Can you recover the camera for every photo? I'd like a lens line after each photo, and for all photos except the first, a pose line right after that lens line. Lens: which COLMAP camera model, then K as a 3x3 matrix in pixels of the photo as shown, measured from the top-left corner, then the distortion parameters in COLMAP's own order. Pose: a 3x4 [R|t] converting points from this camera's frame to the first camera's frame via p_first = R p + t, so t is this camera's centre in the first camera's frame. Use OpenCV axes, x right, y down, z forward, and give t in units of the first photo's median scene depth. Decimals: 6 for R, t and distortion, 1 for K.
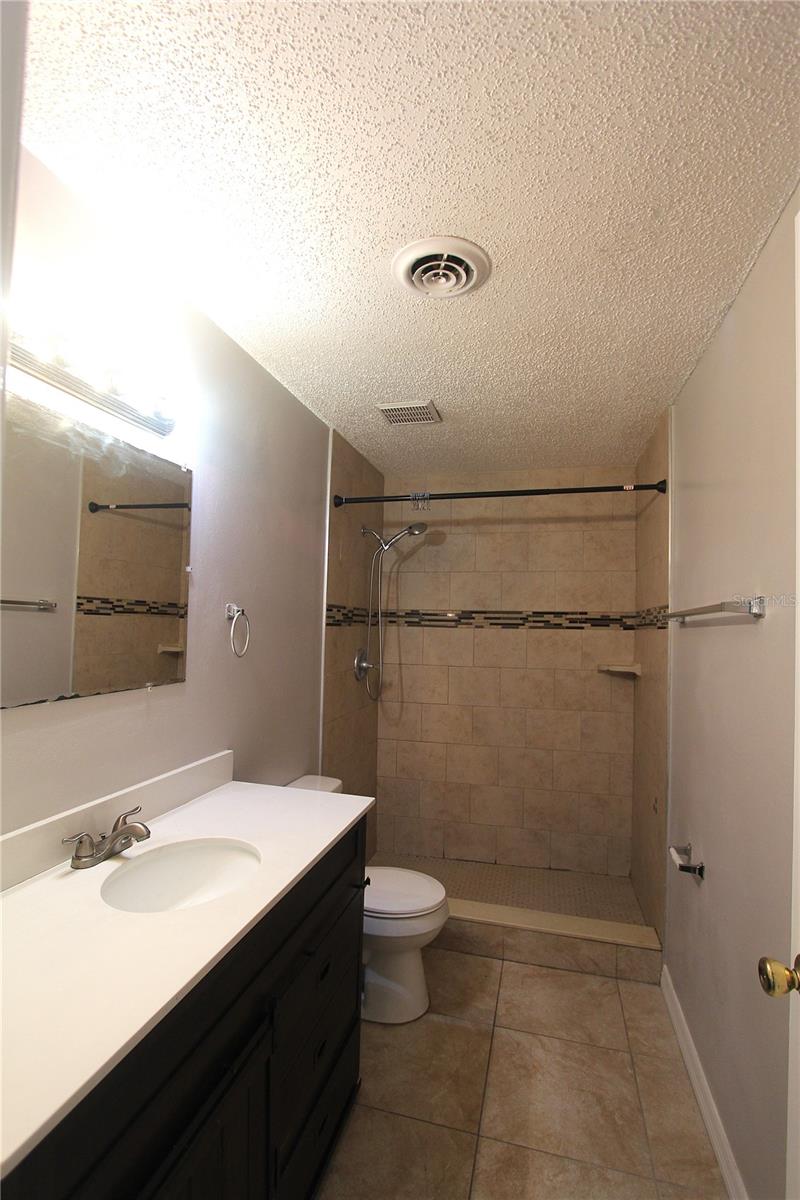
lens RADIAL K [[561.4, 0, 393.5], [0, 561.4, 604.9], [0, 0, 1]] dist [-0.014622, 0.000787]
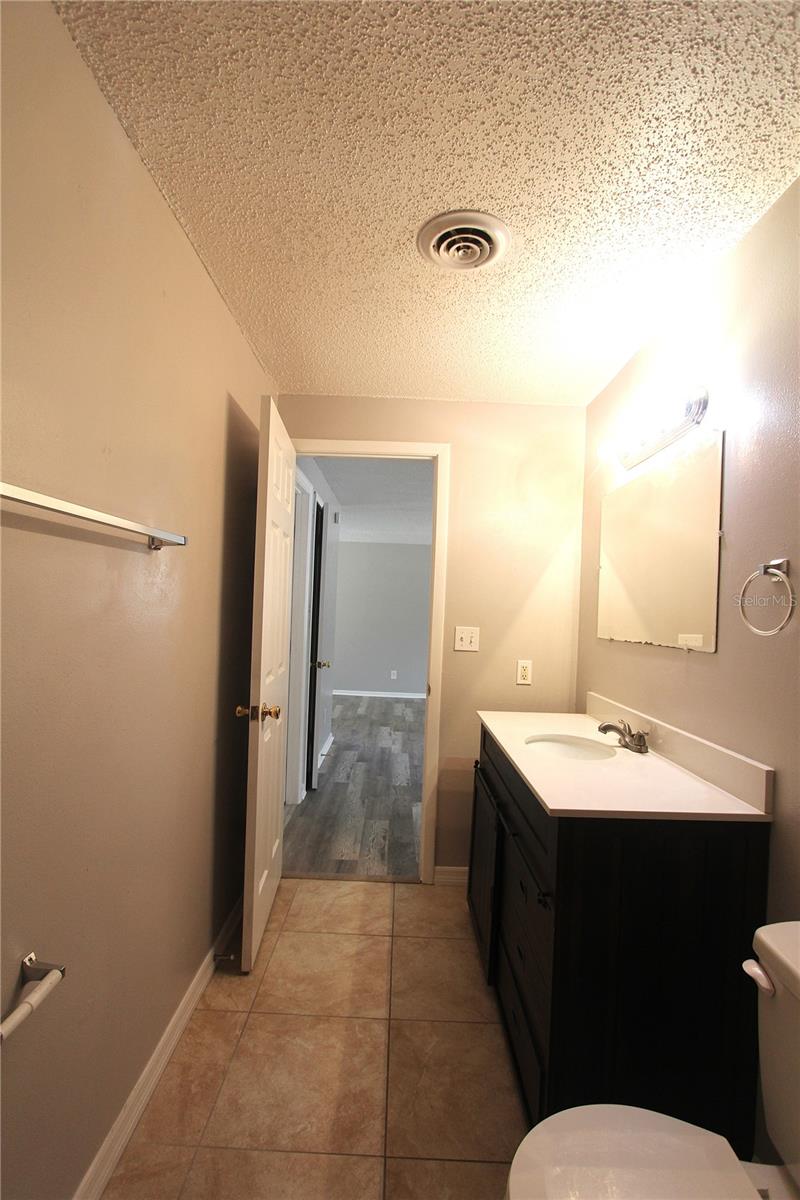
lens RADIAL K [[561.4, 0, 393.5], [0, 561.4, 604.9], [0, 0, 1]] dist [-0.014622, 0.000787]
pose [[-0.966427, -0.059691, -0.249913, 0.424558], [-0.047848, 0.997437, -0.053204, 0.146724], [0.252449, -0.039460, -0.966805, 1.948398]]
